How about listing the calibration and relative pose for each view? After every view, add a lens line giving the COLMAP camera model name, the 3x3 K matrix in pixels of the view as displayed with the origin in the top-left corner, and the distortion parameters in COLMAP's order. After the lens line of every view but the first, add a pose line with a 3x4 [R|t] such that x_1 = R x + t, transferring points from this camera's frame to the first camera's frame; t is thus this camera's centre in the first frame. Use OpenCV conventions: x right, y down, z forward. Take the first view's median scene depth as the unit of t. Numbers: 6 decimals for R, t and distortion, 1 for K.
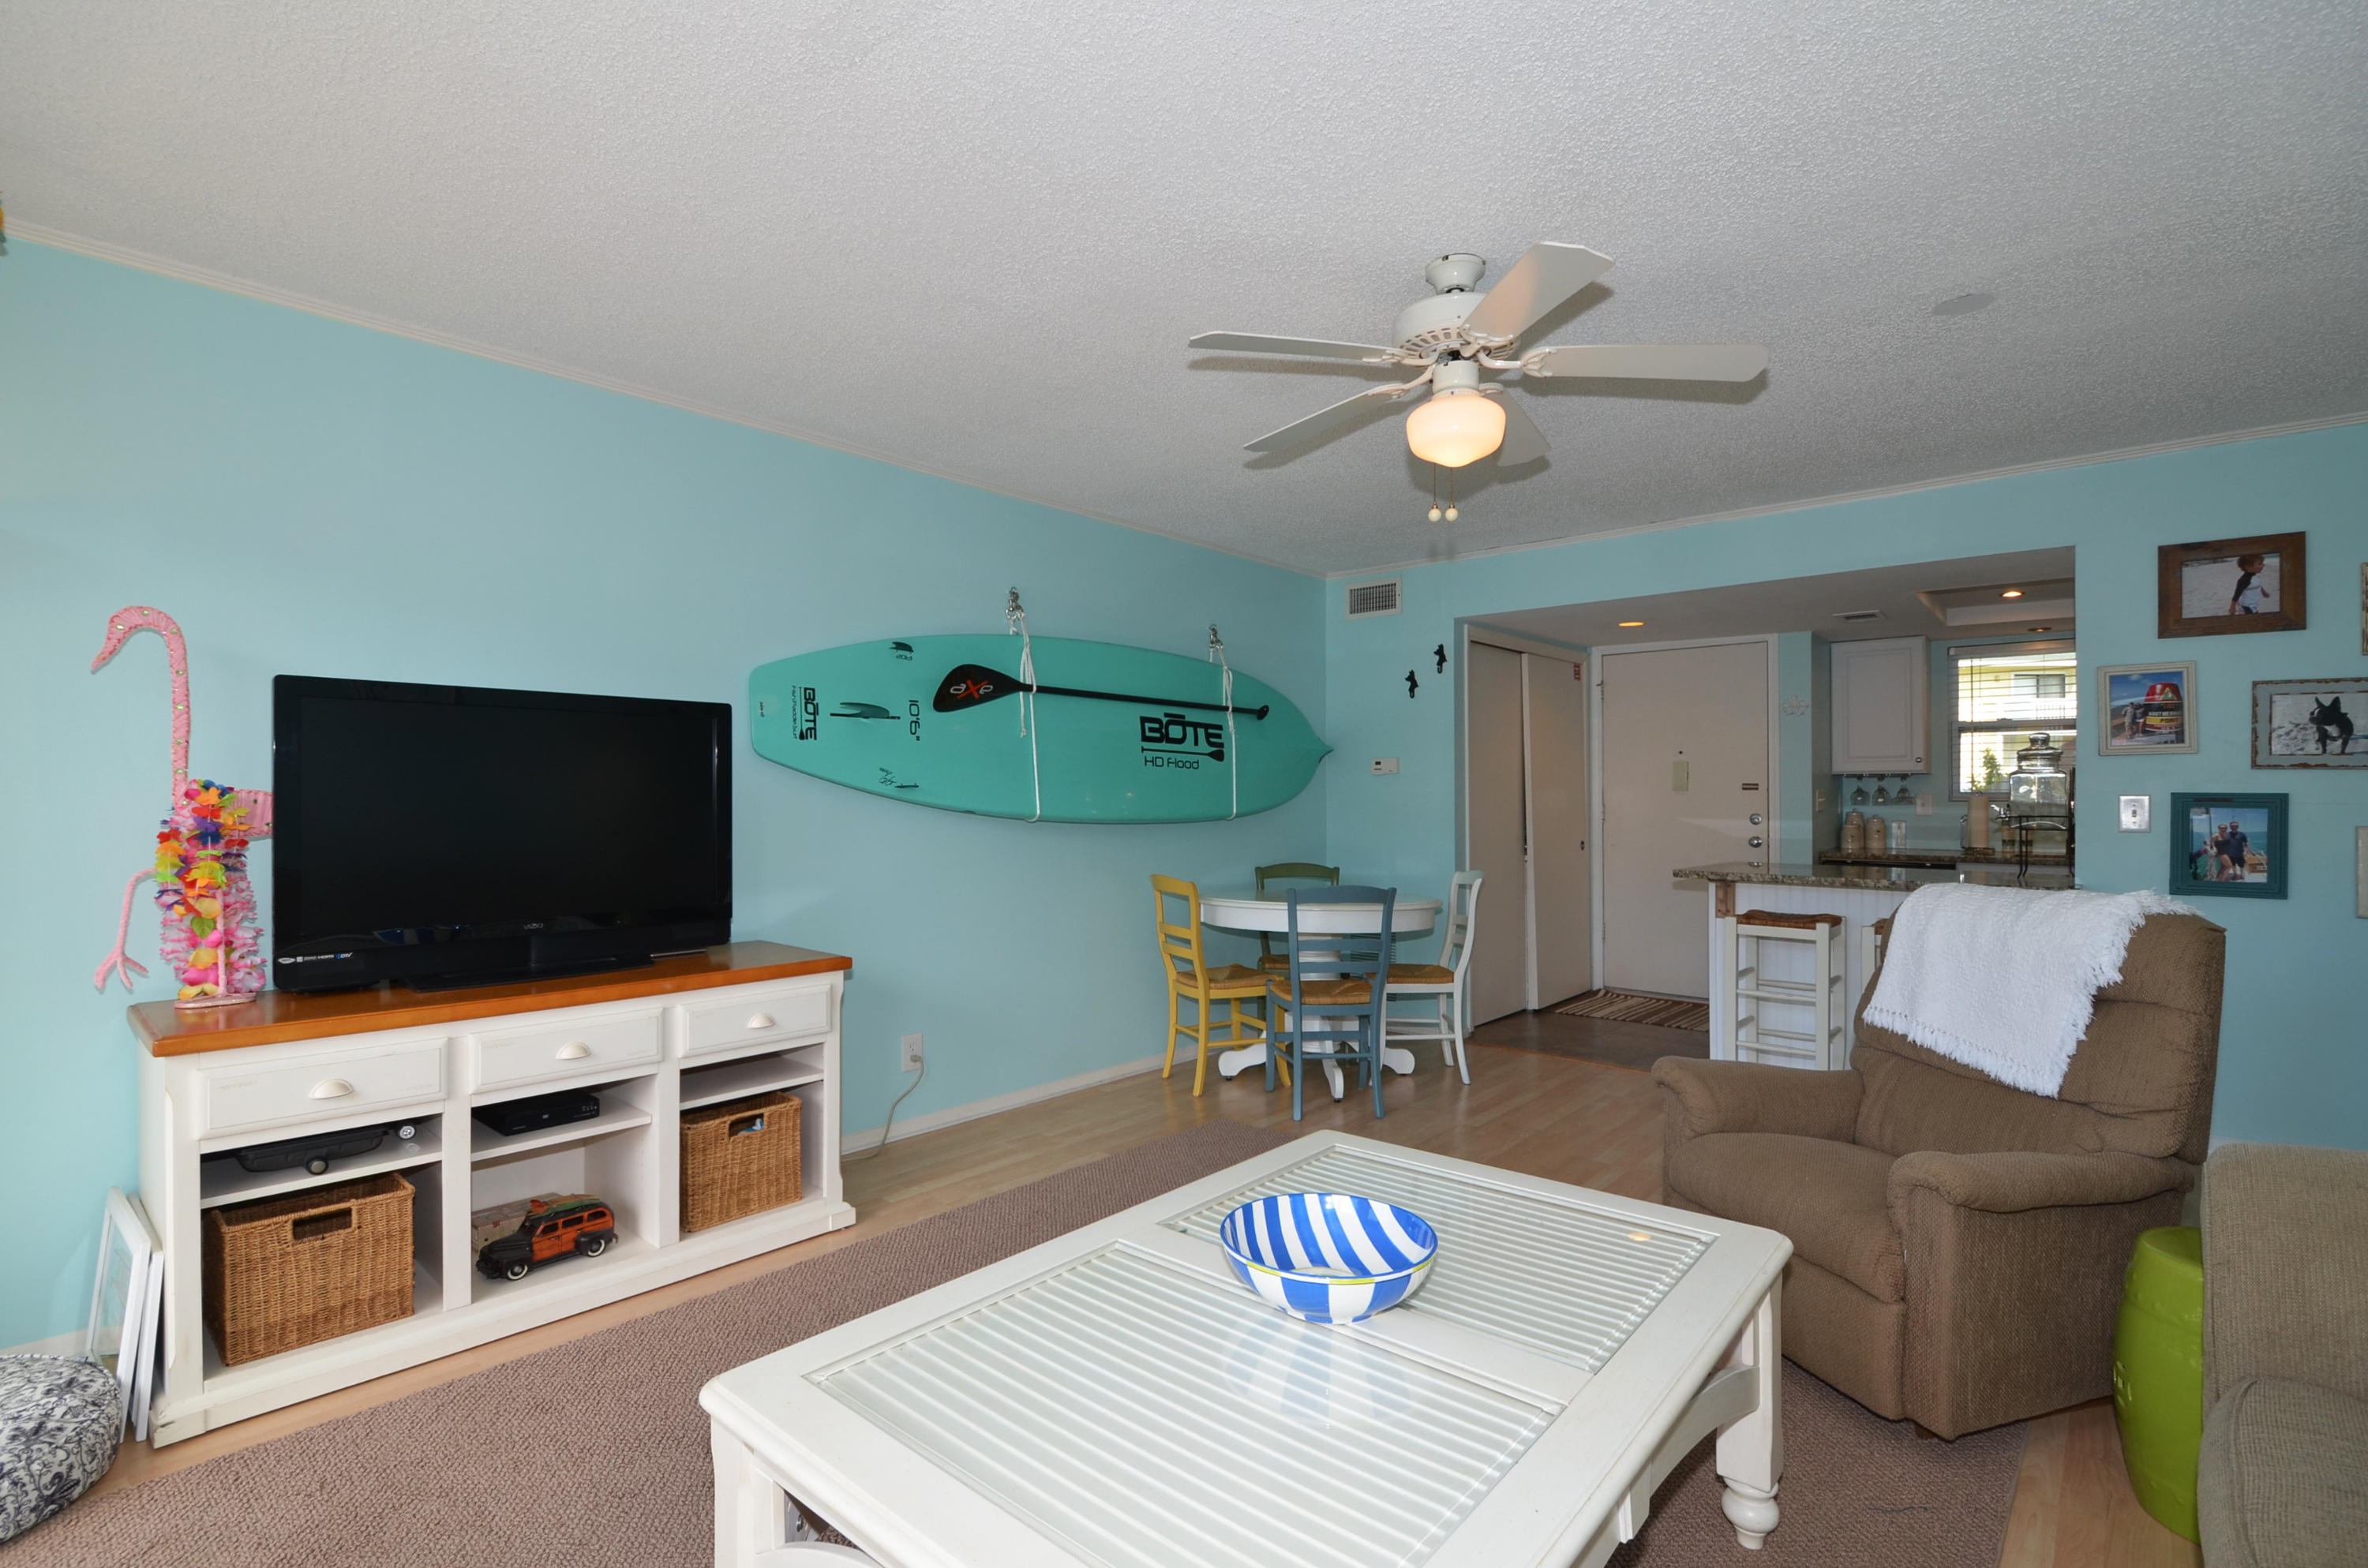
lens RADIAL K [[1110.2, 0, 1179.7], [0, 1110.2, 780.8], [0, 0, 1]] dist [-0.014817, -0.006828]
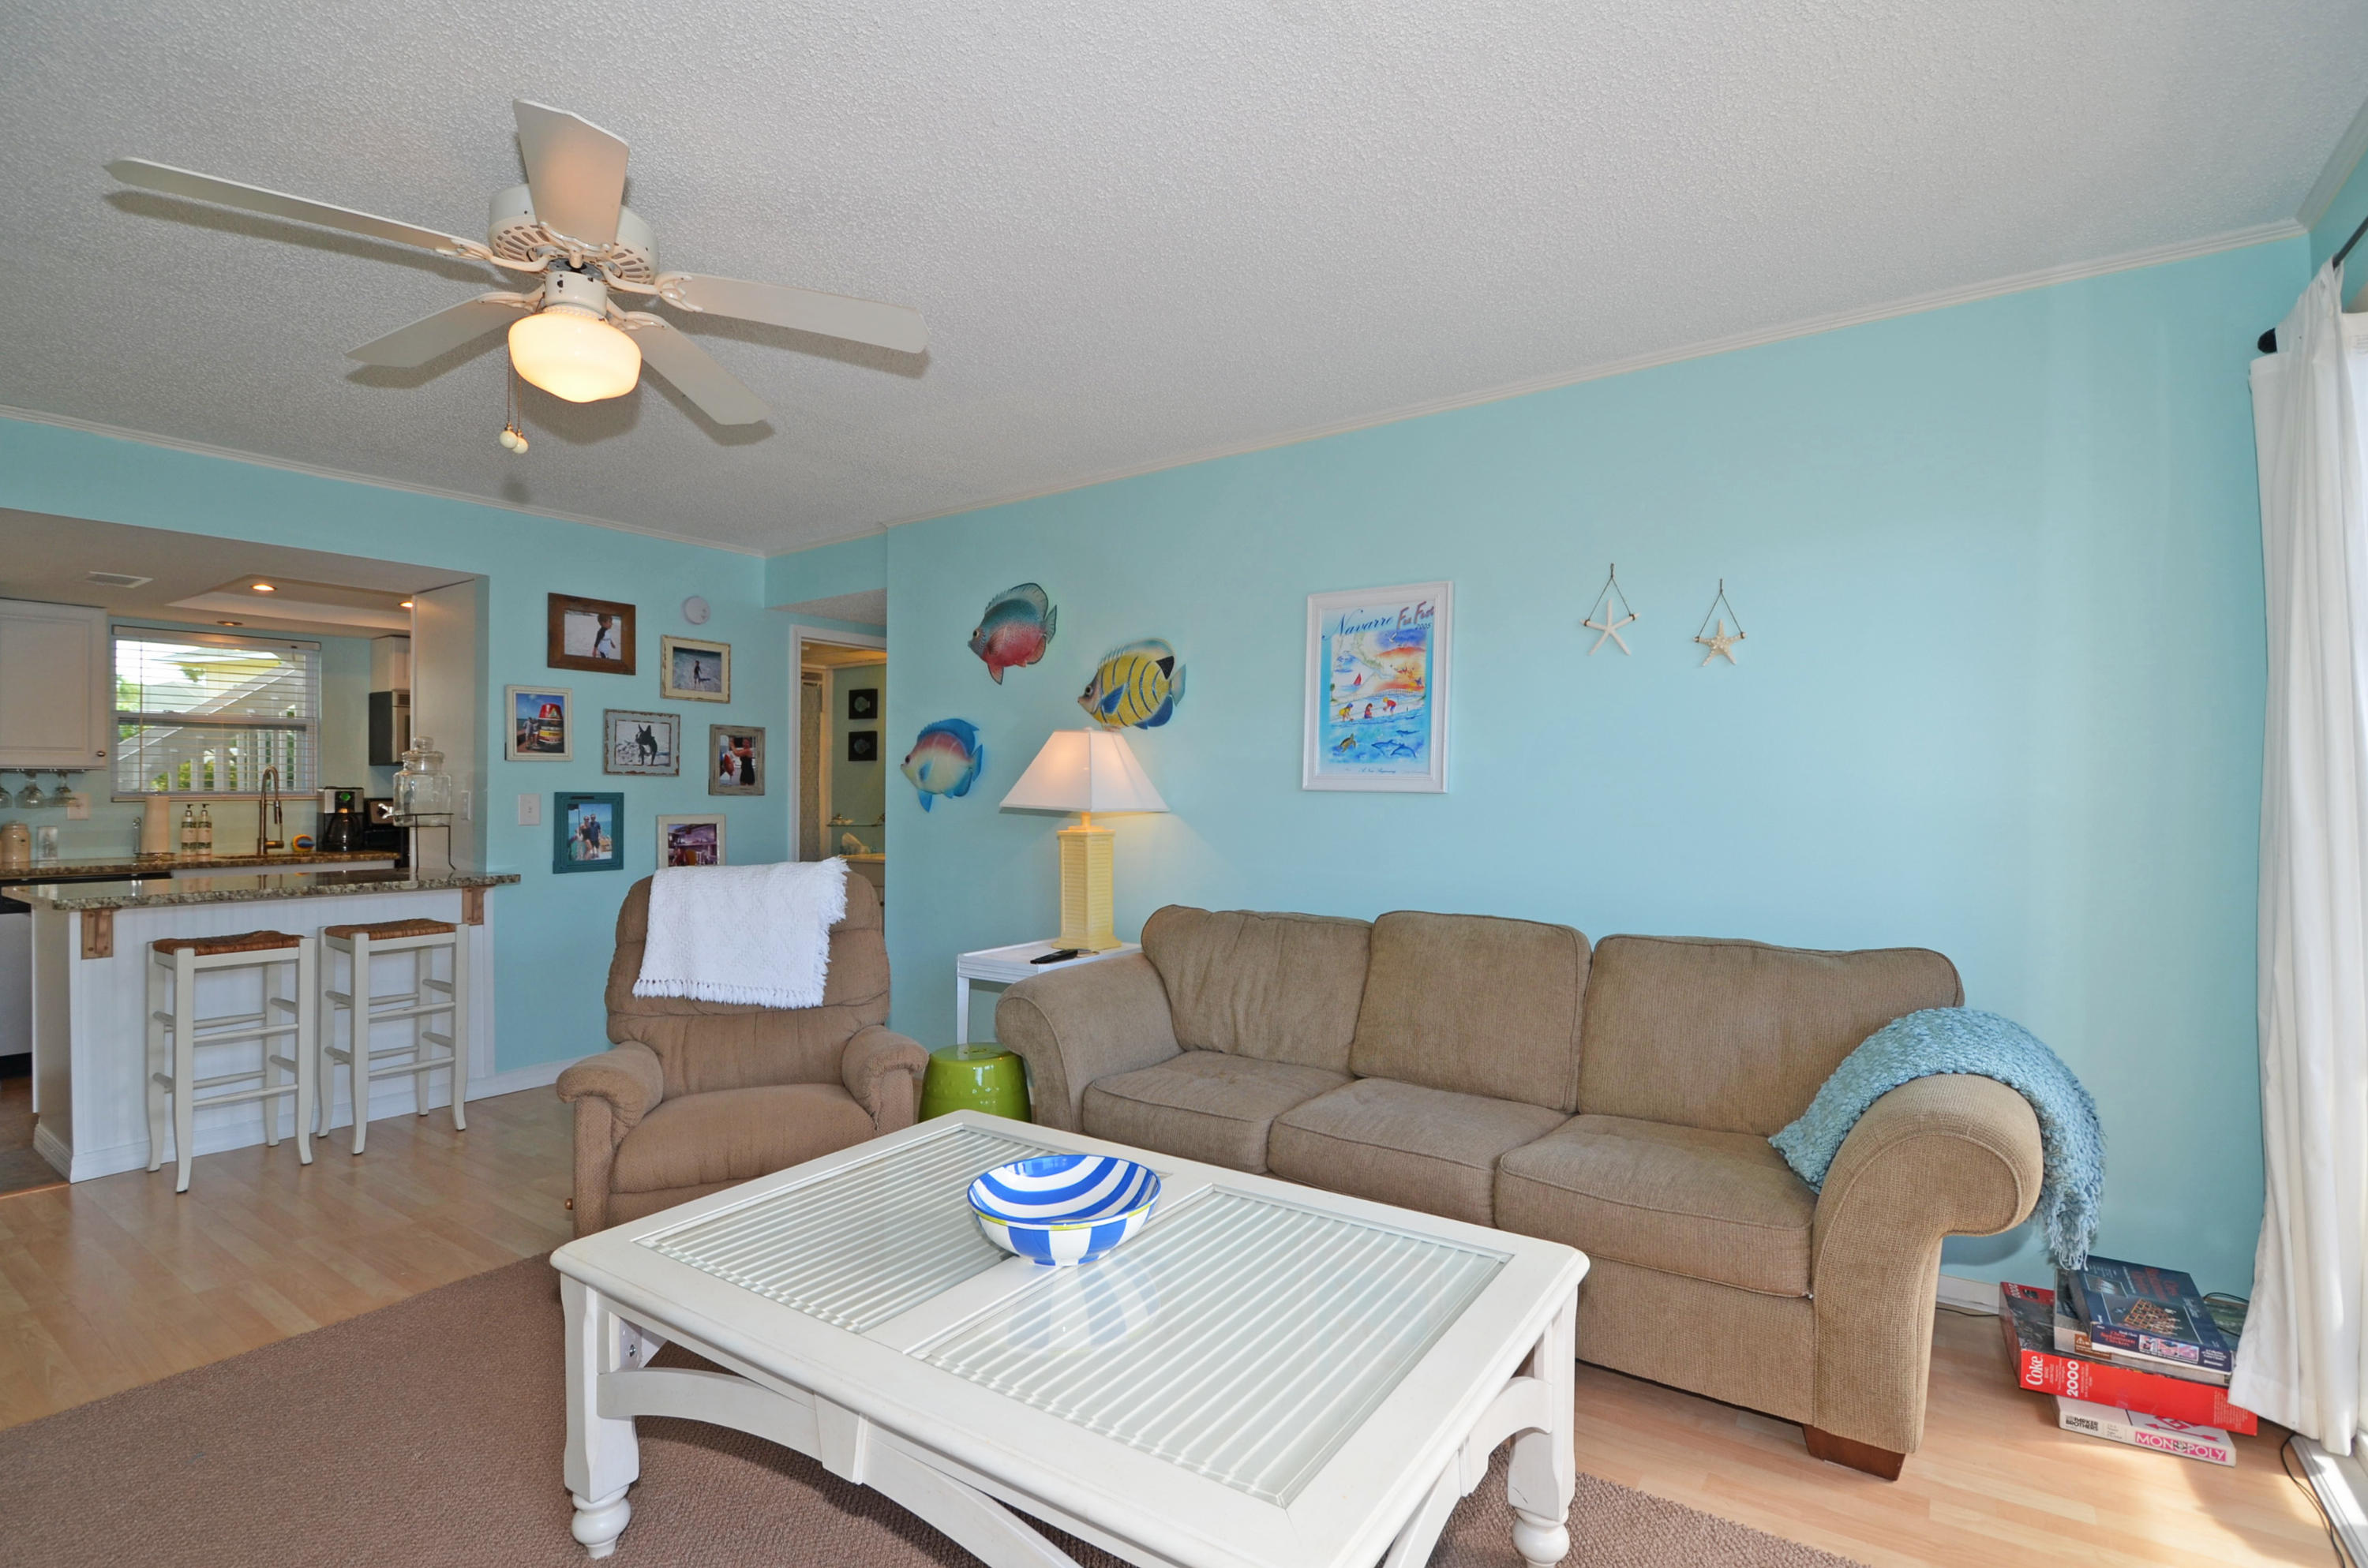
lens RADIAL K [[1110.2, 0, 1181.5], [0, 1110.2, 784.5], [0, 0, 1]] dist [-0.014817, -0.006828]
pose [[-0.122266, 0.005891, 0.992480, -0.445845], [-0.010181, 0.999922, -0.007190, 0.004037], [-0.992445, -0.010983, -0.122197, 0.457957]]
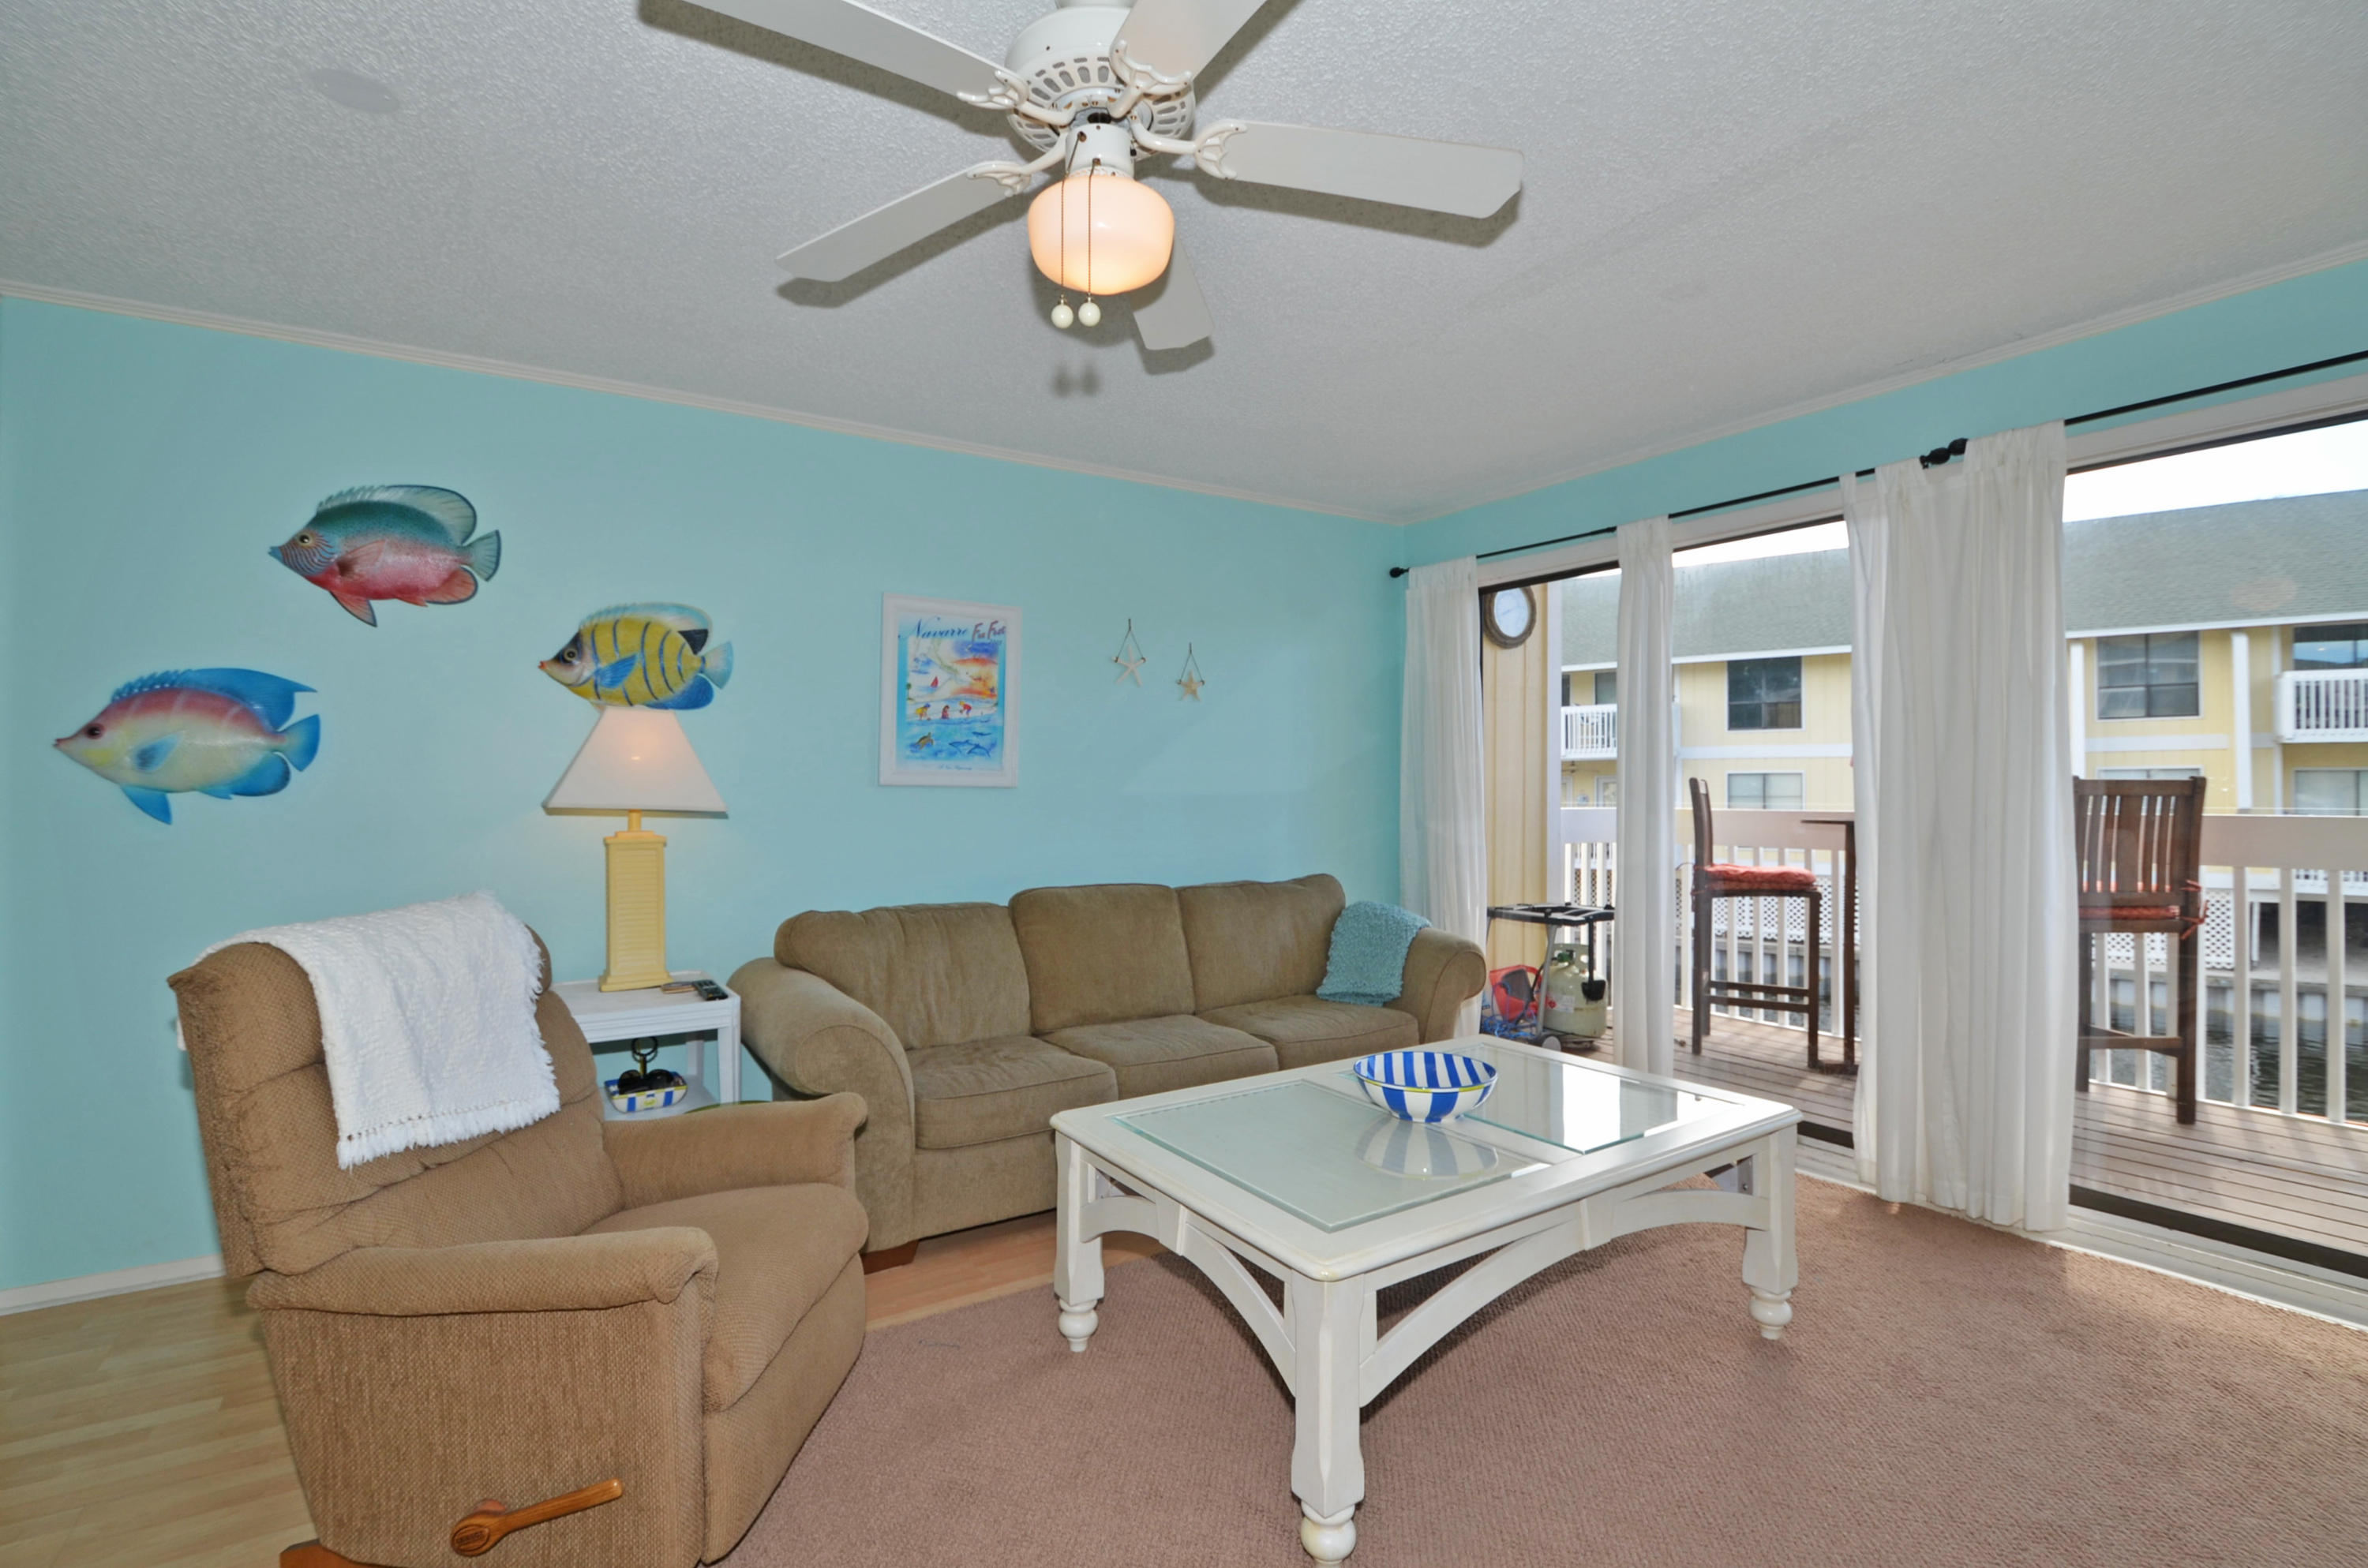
lens RADIAL K [[1110.2, 0, 1176.6], [0, 1110.2, 788.5], [0, 0, 1]] dist [-0.014817, -0.006828]
pose [[-0.966769, 0.000147, 0.255651, 0.032752], [-0.001610, 0.999976, -0.006667, 0.010677], [-0.255646, -0.006857, -0.966746, 1.166581]]
